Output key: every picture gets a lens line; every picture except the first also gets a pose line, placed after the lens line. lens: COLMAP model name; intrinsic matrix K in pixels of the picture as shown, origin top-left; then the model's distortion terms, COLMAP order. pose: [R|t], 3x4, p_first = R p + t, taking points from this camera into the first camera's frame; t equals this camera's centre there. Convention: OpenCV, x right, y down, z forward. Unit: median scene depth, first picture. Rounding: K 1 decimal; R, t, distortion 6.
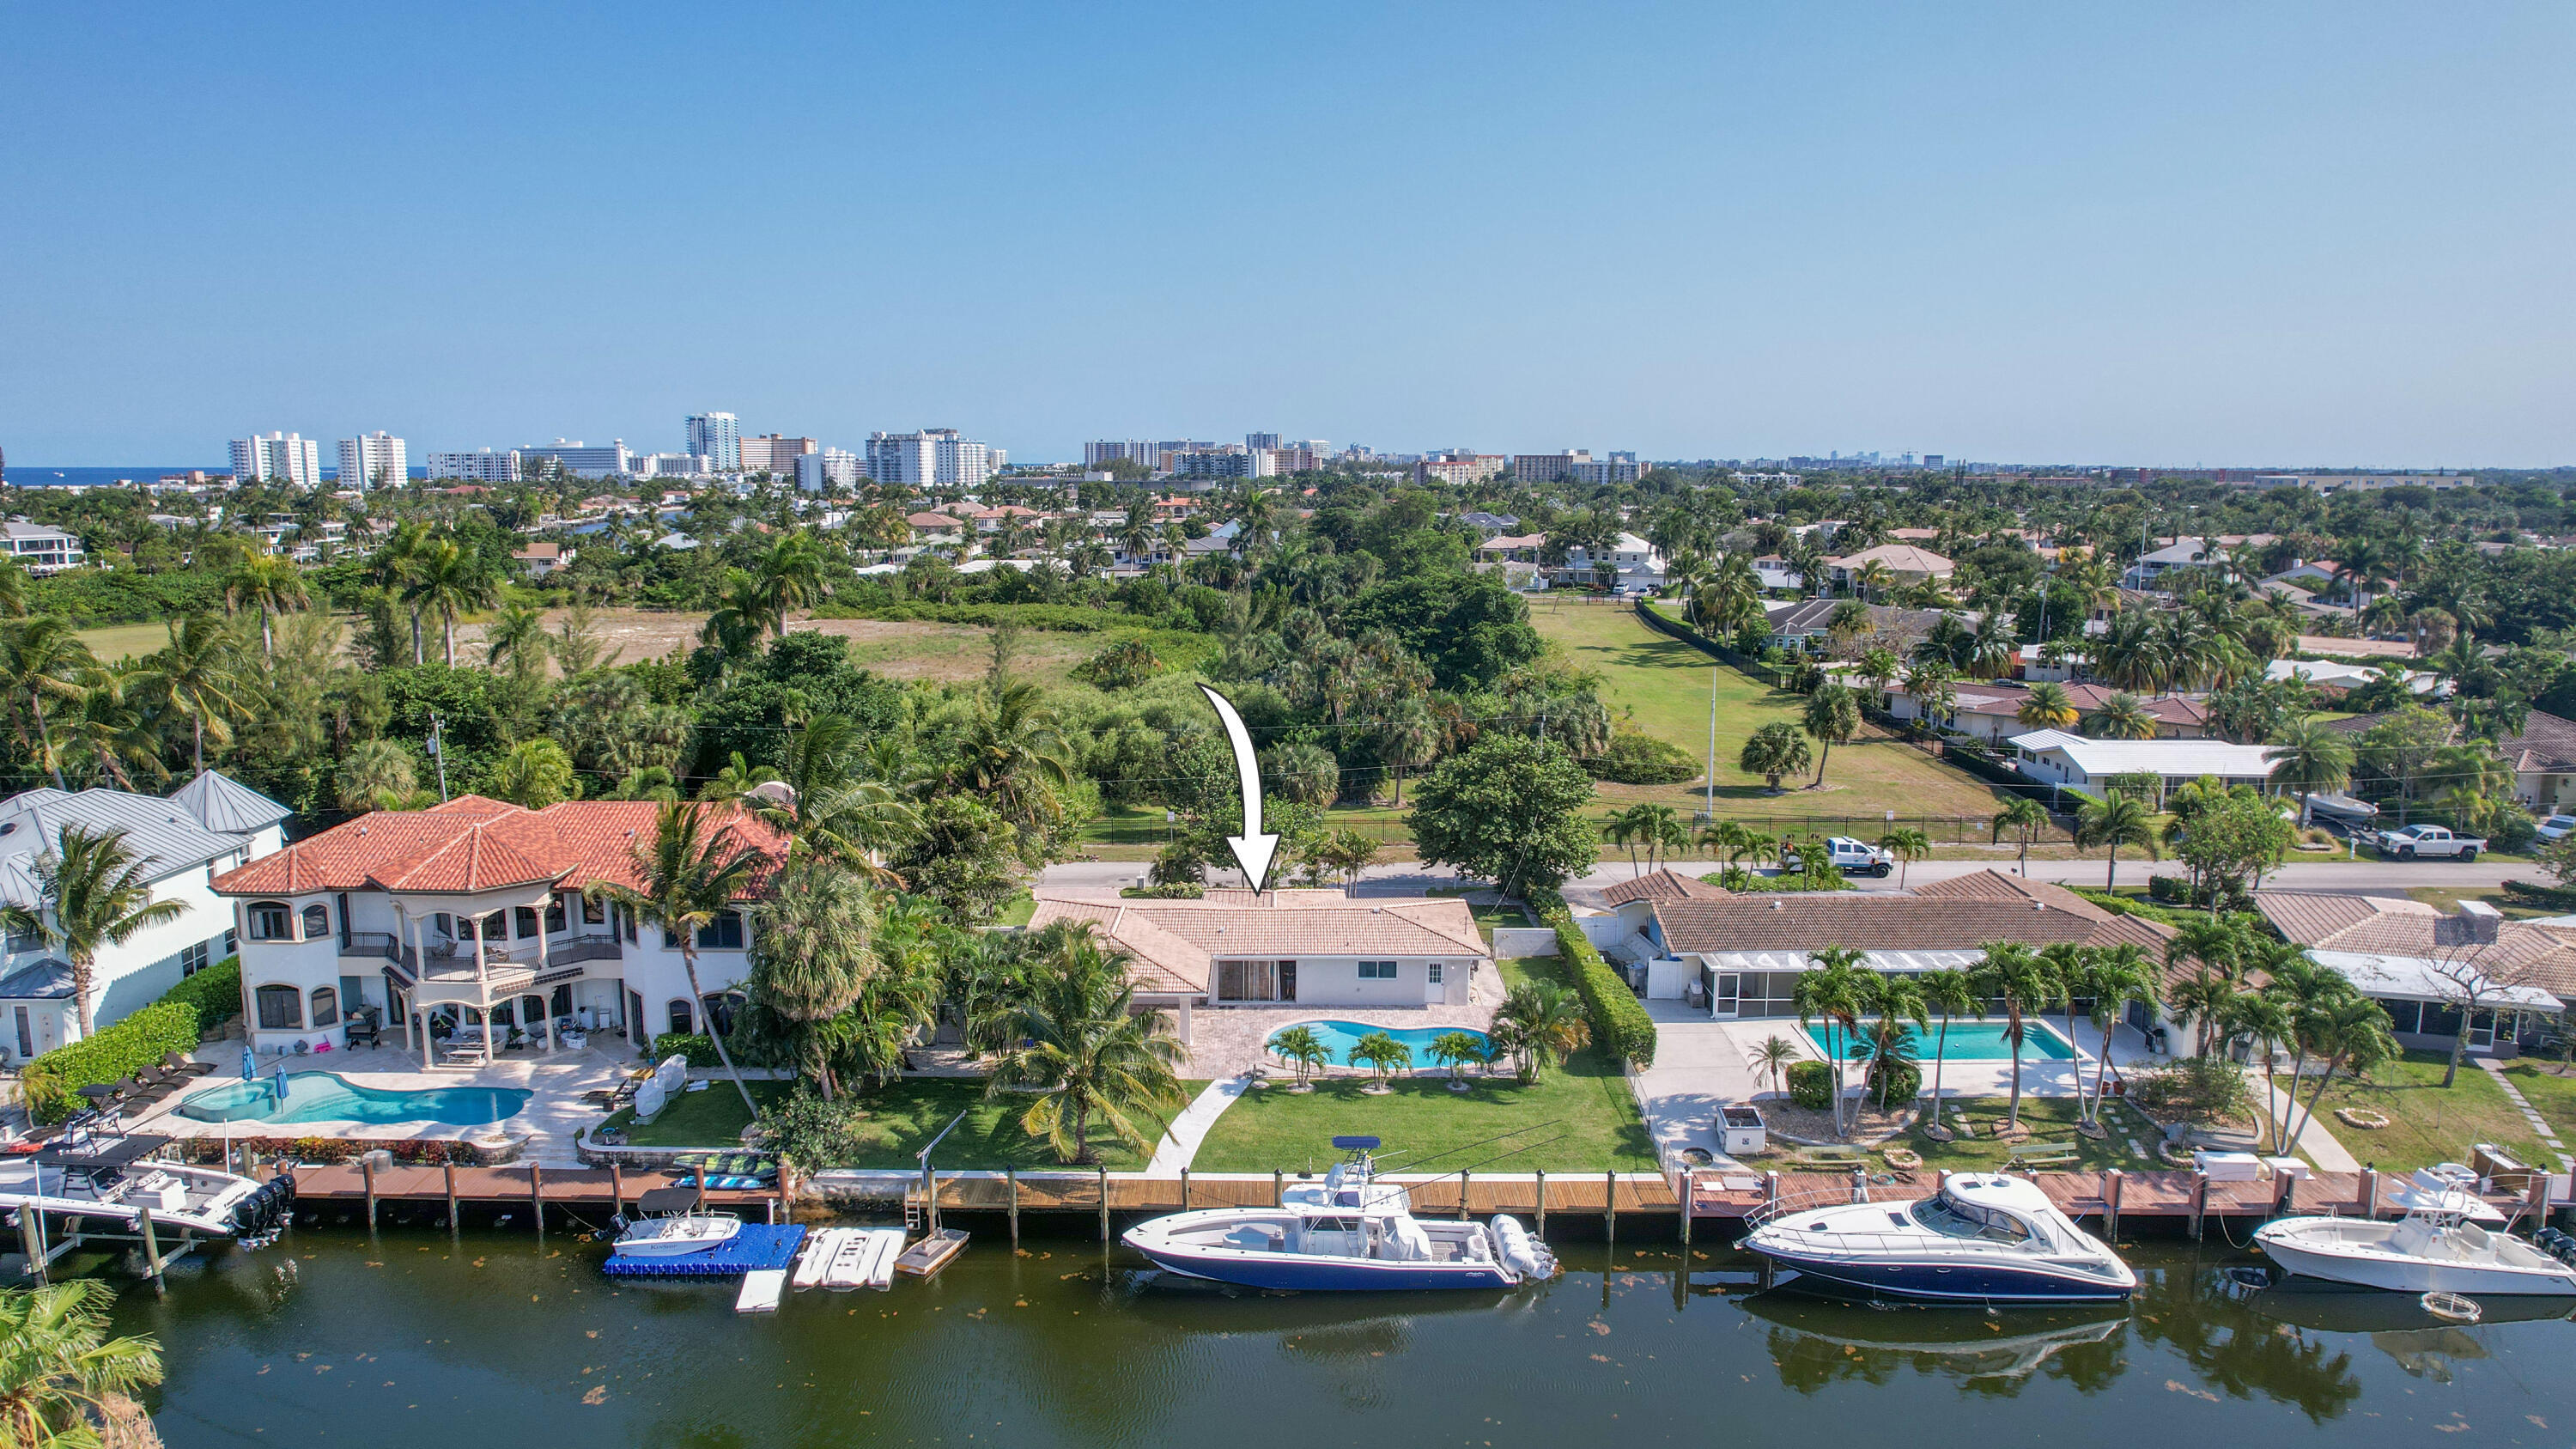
lens RADIAL K [[1641.0, 0, 1288.0], [0, 1641.0, 724.5], [0, 0, 1]] dist [-0.081156, 0.074210]
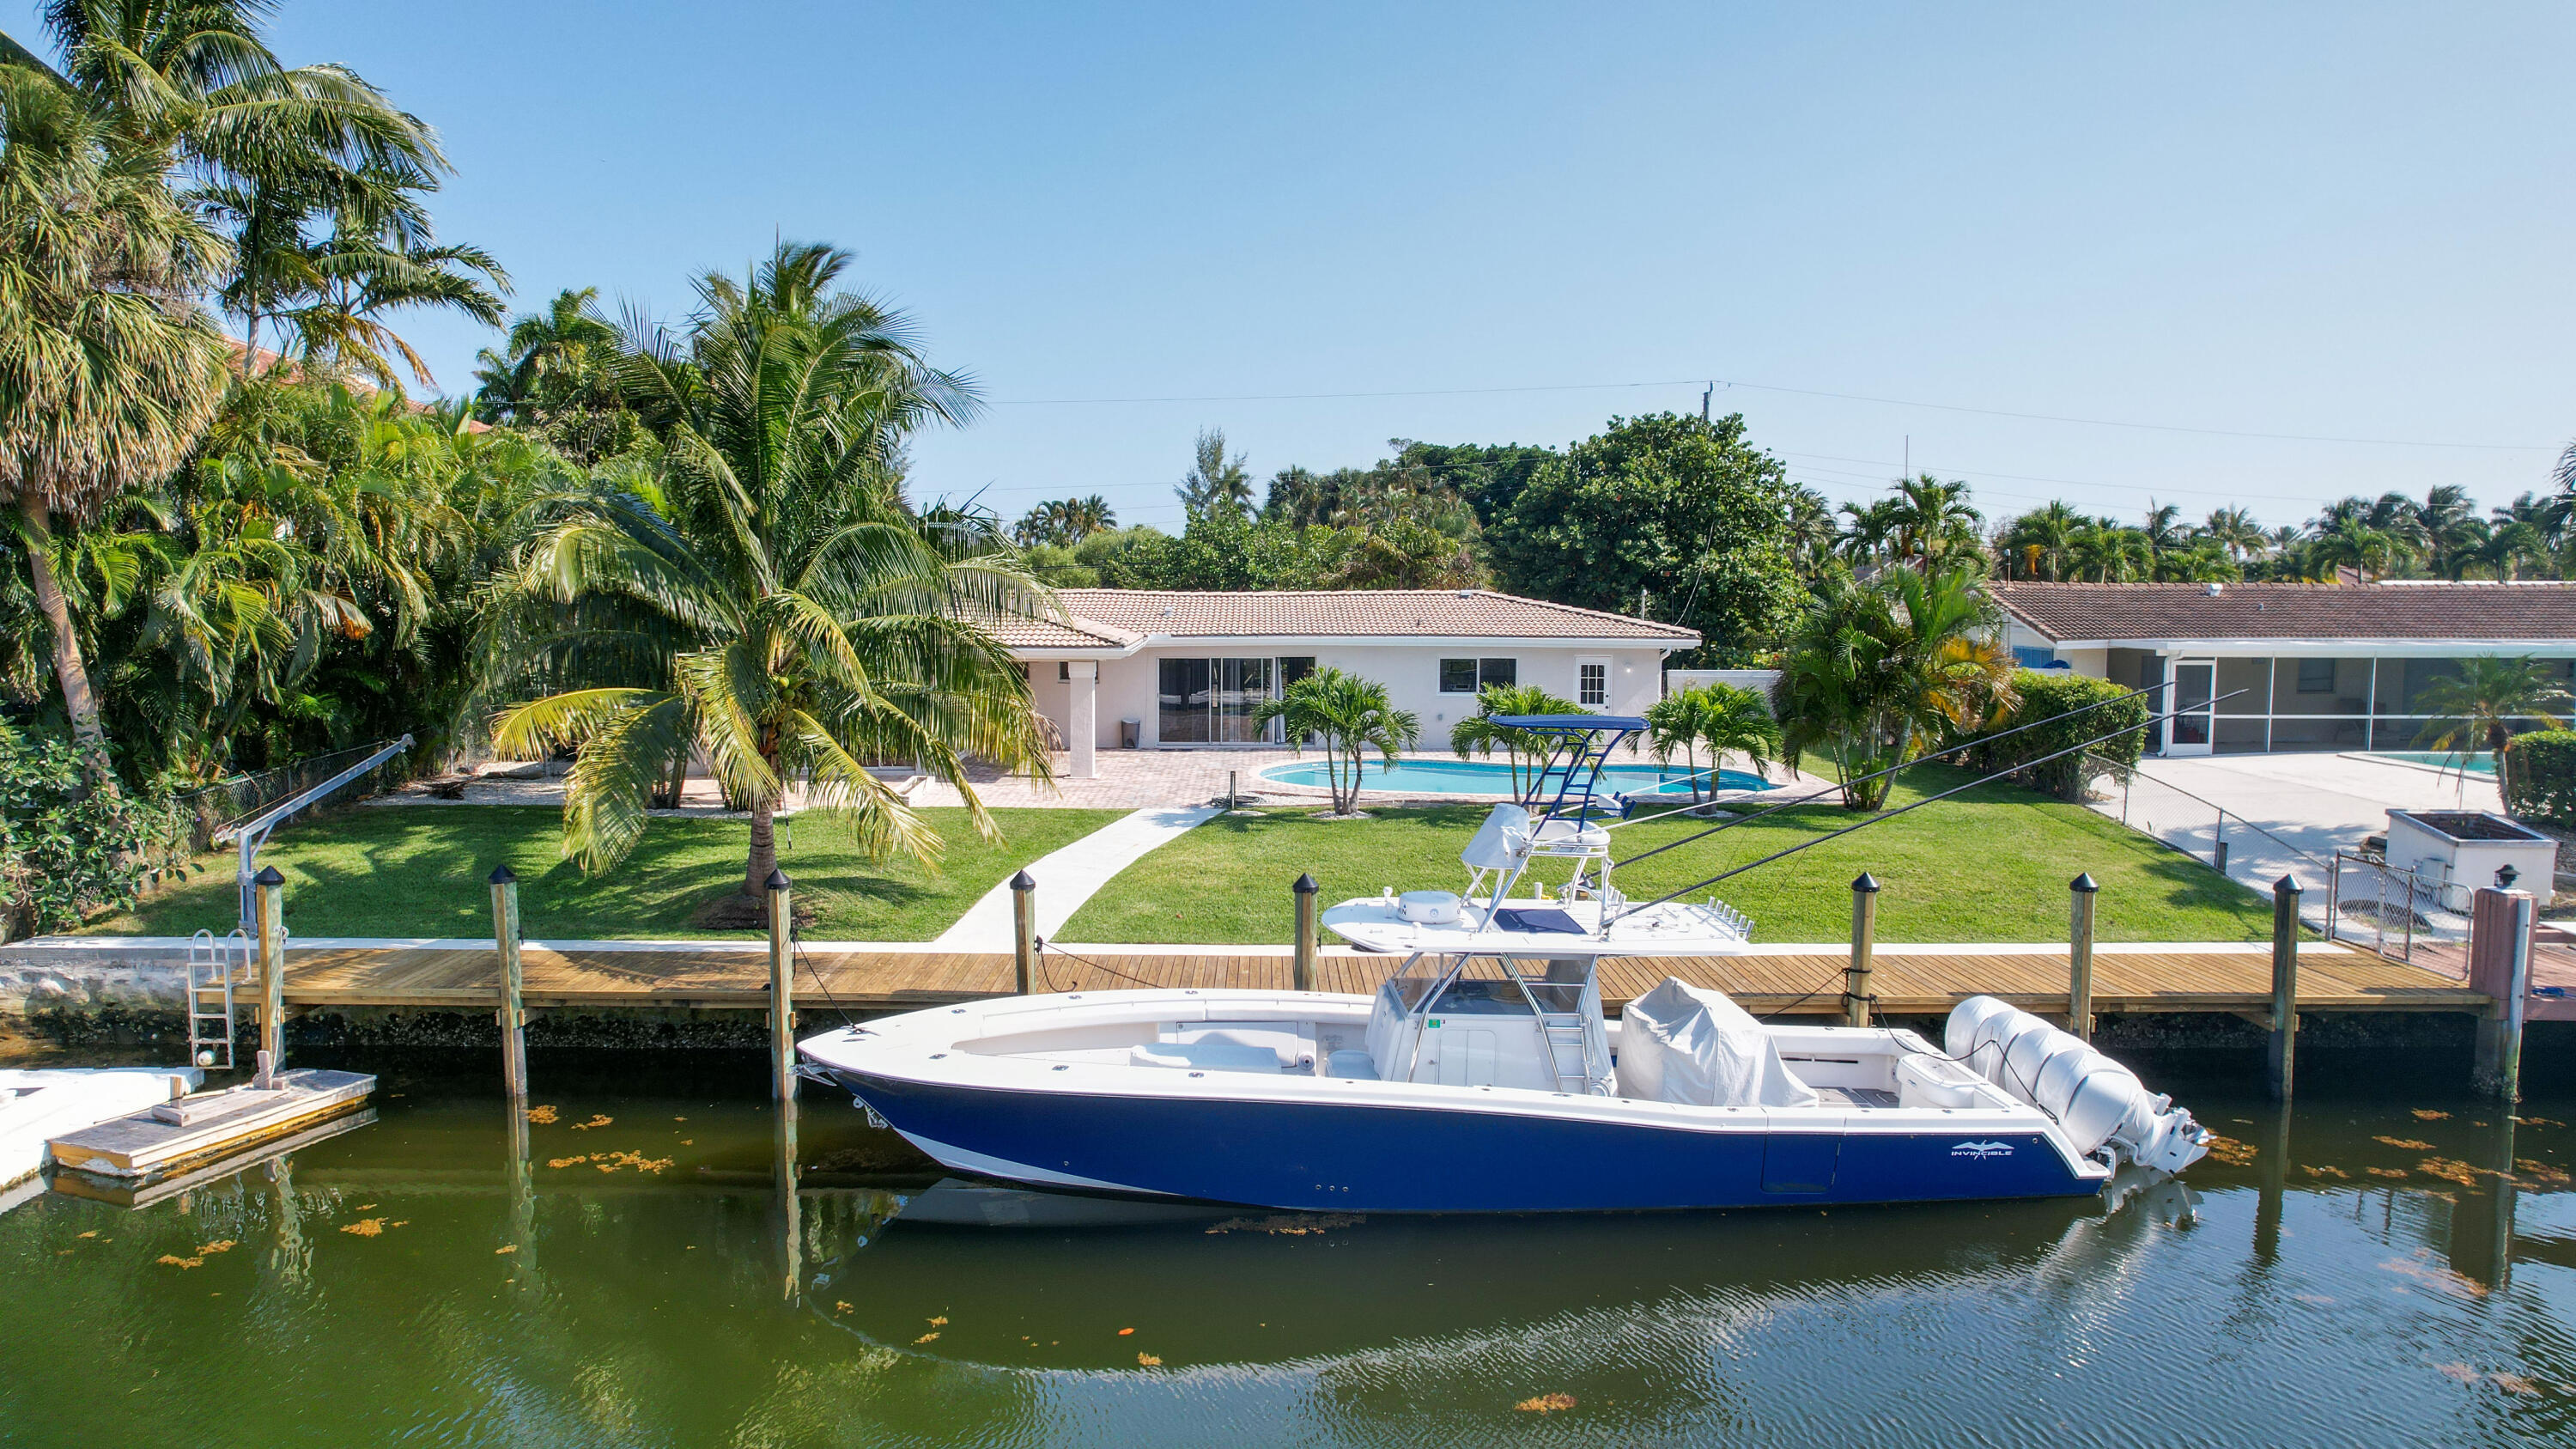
lens RADIAL K [[1653.5, 0, 1288.0], [0, 1653.5, 724.5], [0, 0, 1]] dist [-0.082703, 0.071388]
pose [[0.999866, -0.003339, 0.015999, -0.011685], [0.004559, 0.997033, -0.076839, 0.211307], [-0.015694, 0.076902, 0.996915, 0.522677]]
